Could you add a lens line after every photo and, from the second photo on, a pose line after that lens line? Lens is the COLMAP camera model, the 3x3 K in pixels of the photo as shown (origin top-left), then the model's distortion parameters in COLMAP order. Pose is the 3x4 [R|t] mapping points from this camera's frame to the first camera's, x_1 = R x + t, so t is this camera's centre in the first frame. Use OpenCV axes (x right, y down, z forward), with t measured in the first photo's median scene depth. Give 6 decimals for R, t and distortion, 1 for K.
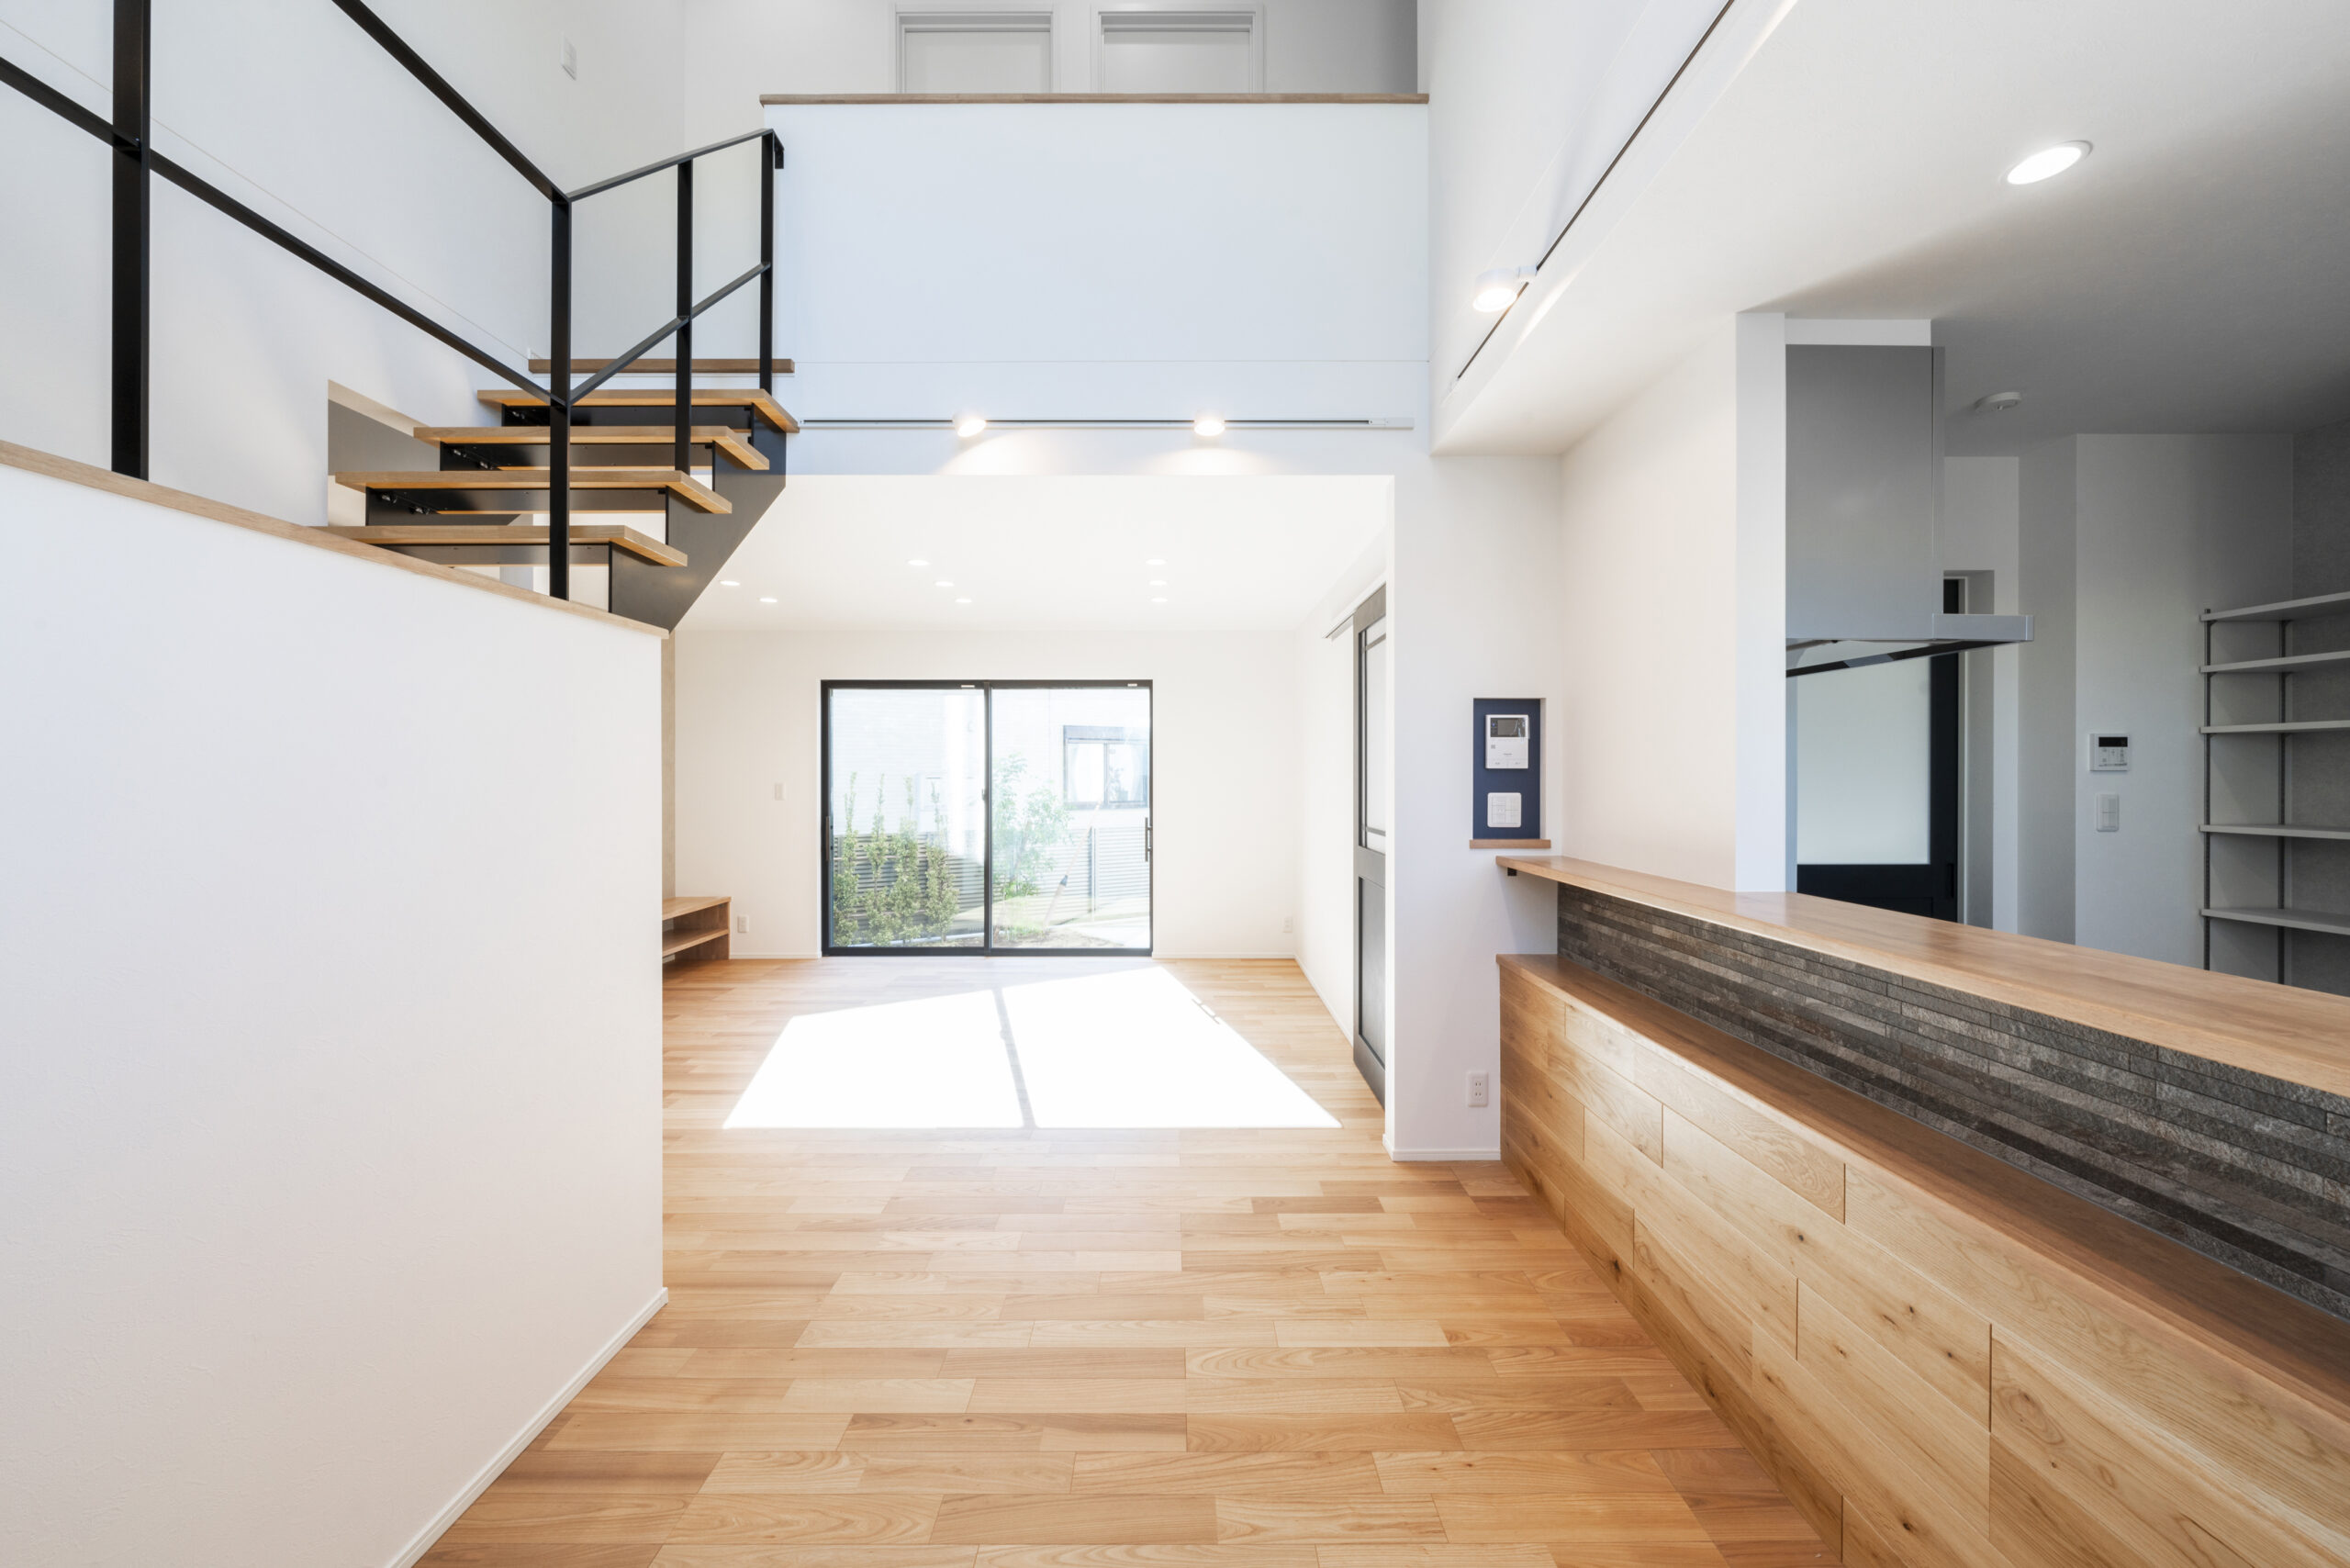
lens RADIAL K [[850.3, 0, 1169.2], [0, 850.3, 772.4], [0, 0, 1]] dist [-0.002653, 0.000476]
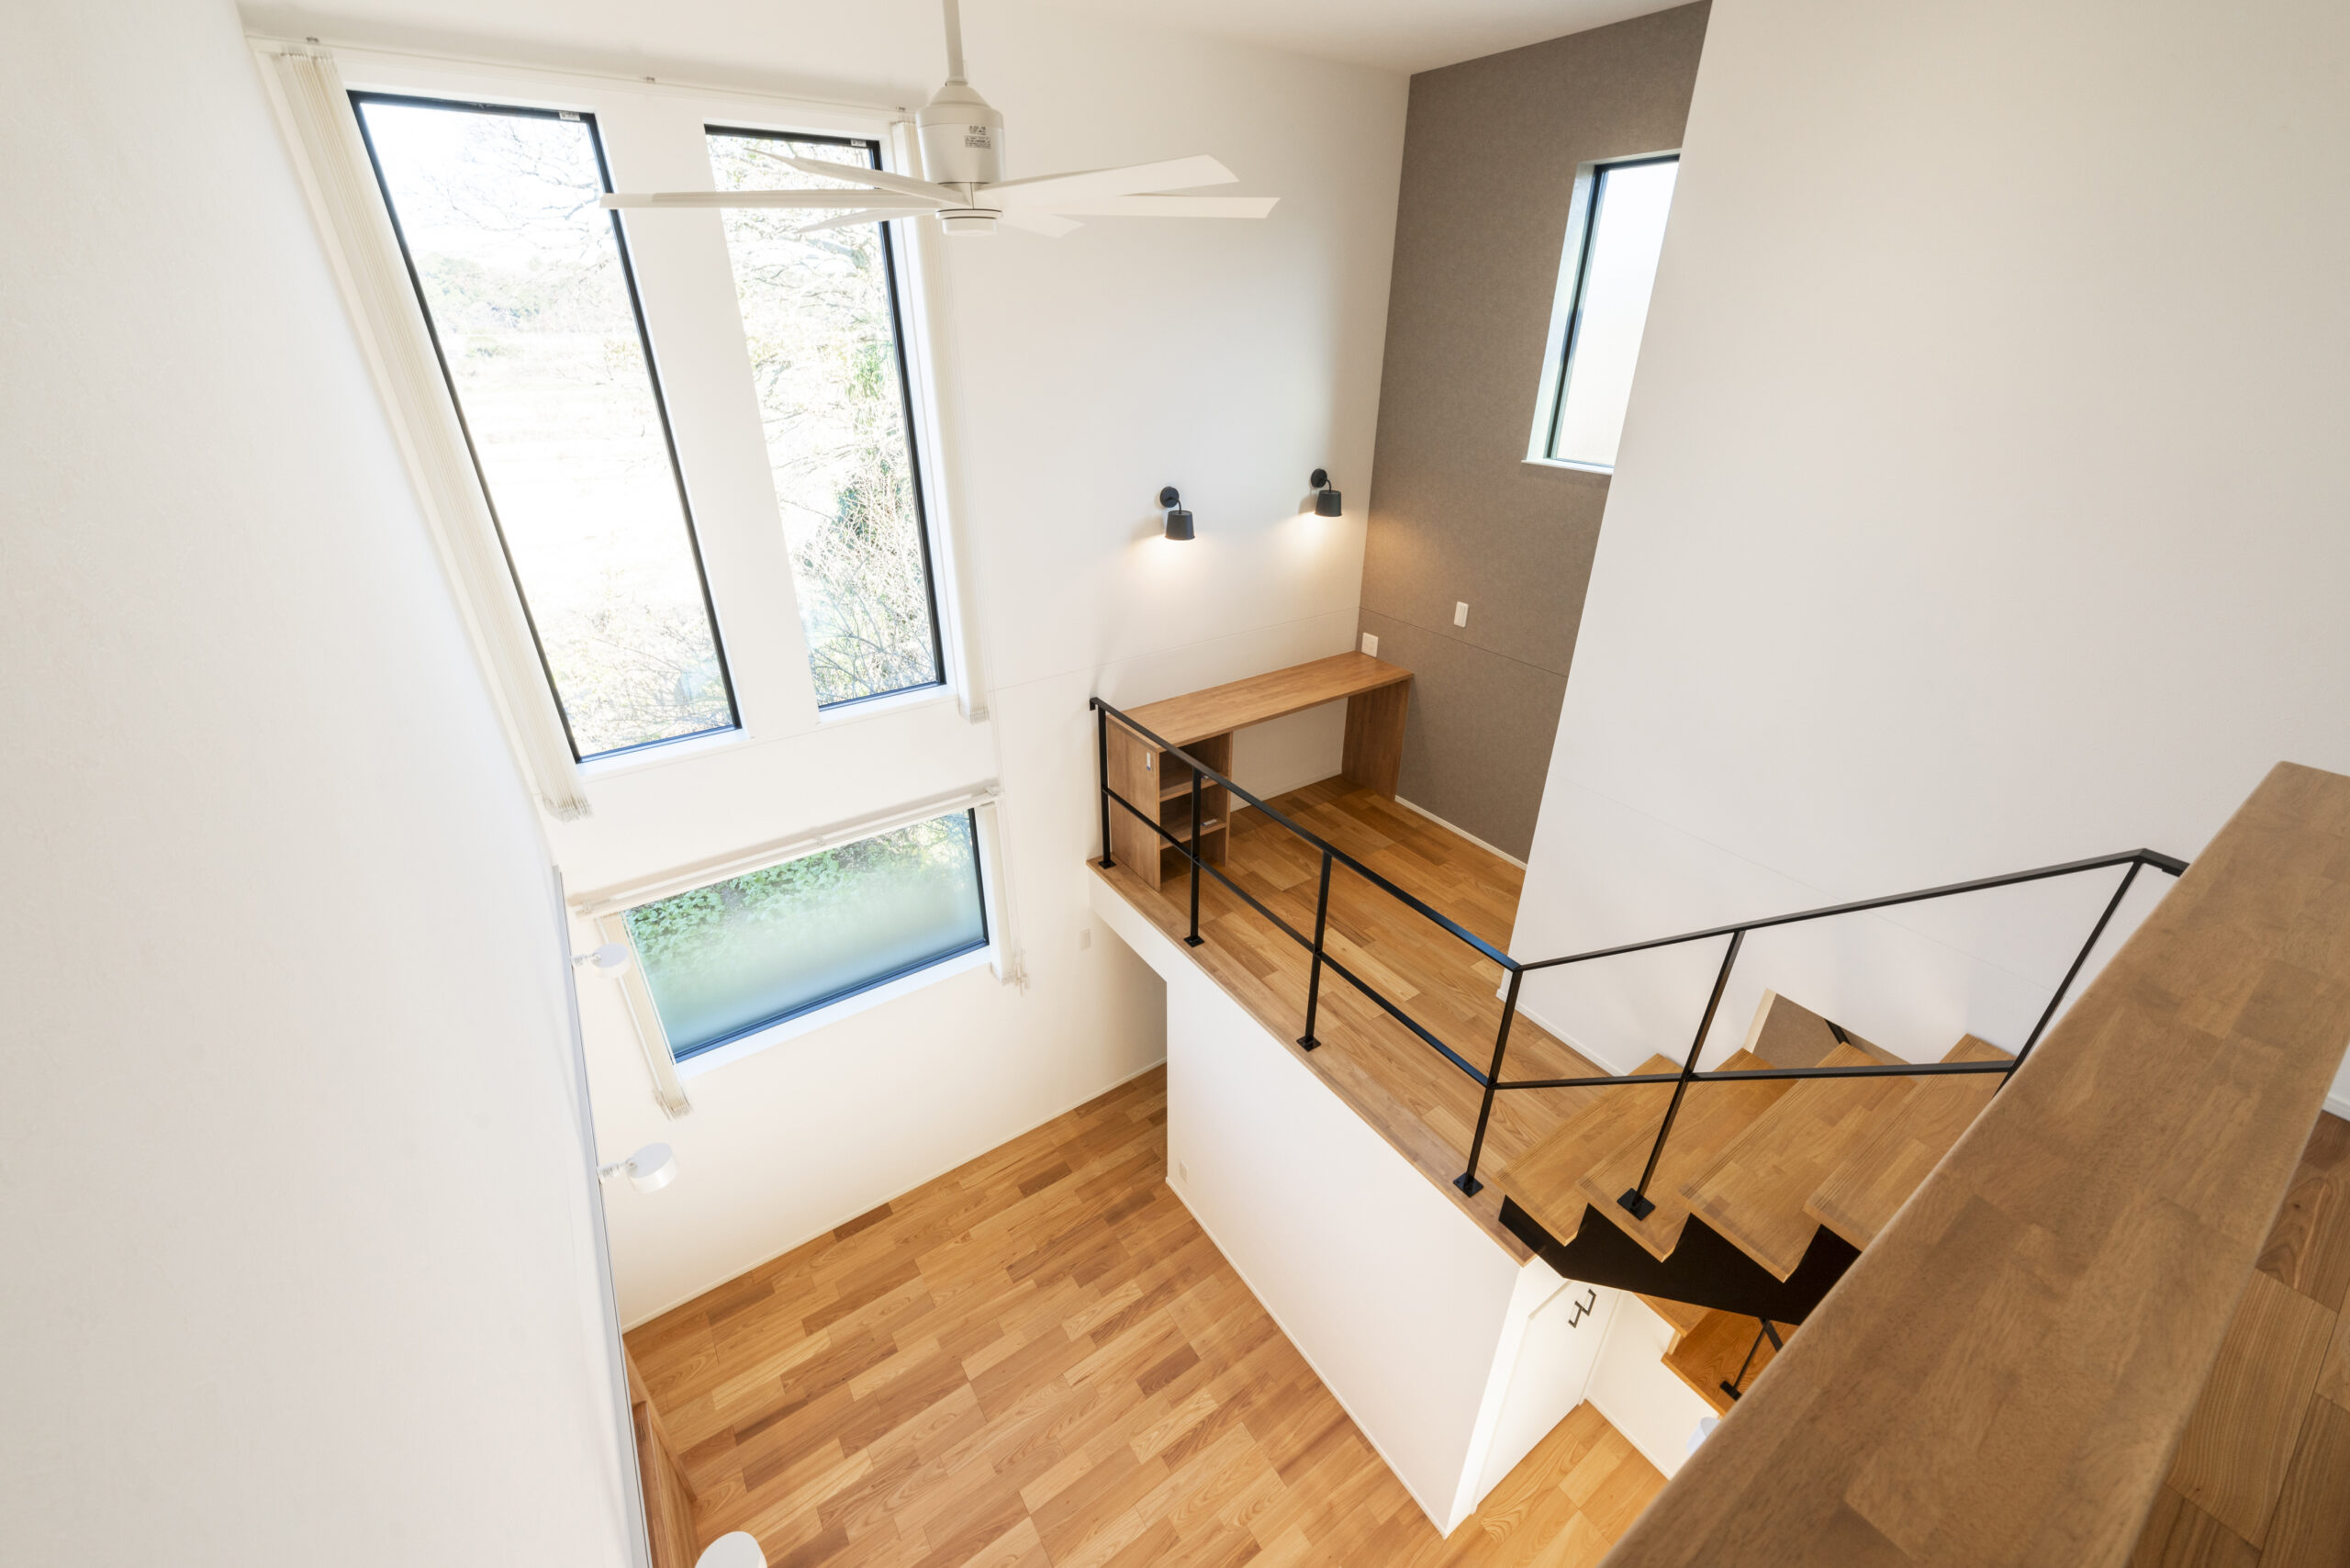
lens RADIAL K [[906.5, 0, 1175.0], [0, 906.5, 784.0], [0, 0, 1]] dist [-0.000087, -0.000021]
pose [[-0.826634, 0.260631, -0.498746, 0.224071], [-0.005300, 0.882637, 0.470026, -1.100720], [0.562715, 0.391182, -0.728236, 1.124030]]
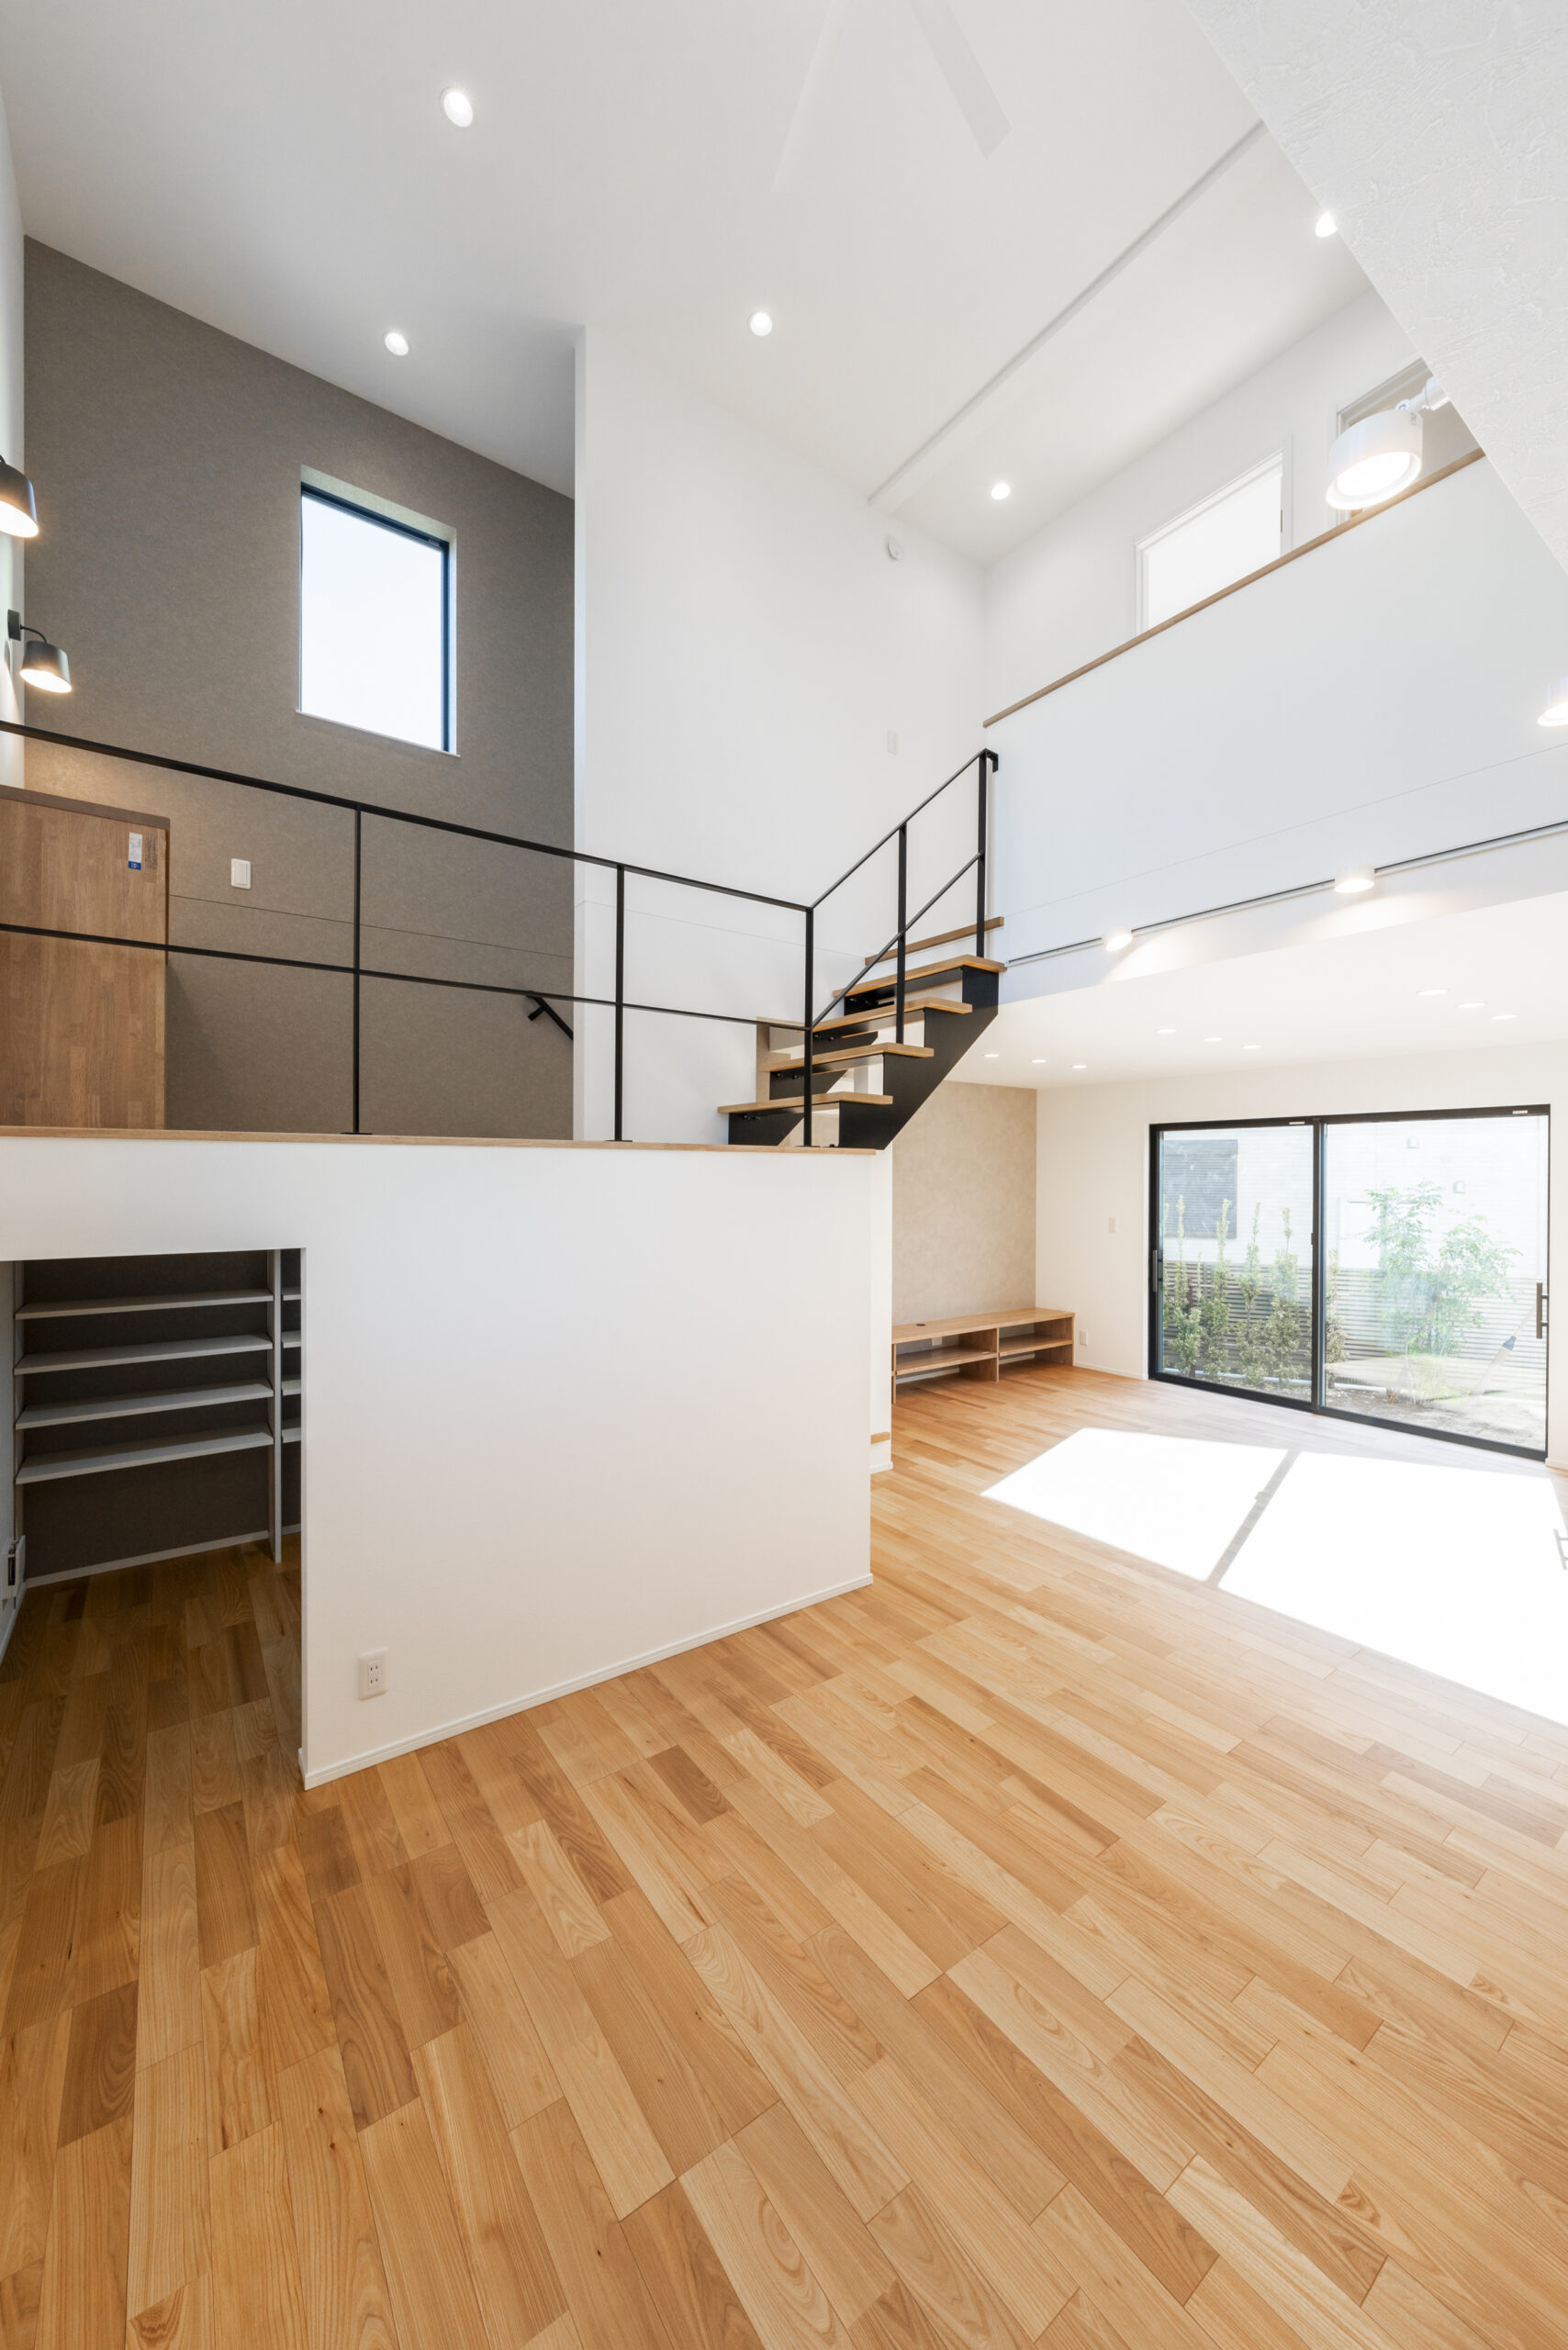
lens RADIAL K [[850.3, 0, 784.0], [0, 850.3, 1175.0], [0, 0, 1]] dist [-0.002653, 0.000476]
pose [[0.587033, 0.000969, -0.809563, 0.459846], [-0.003306, 0.999994, -0.001201, -0.096806], [0.809556, 0.003382, 0.587032, -0.035051]]
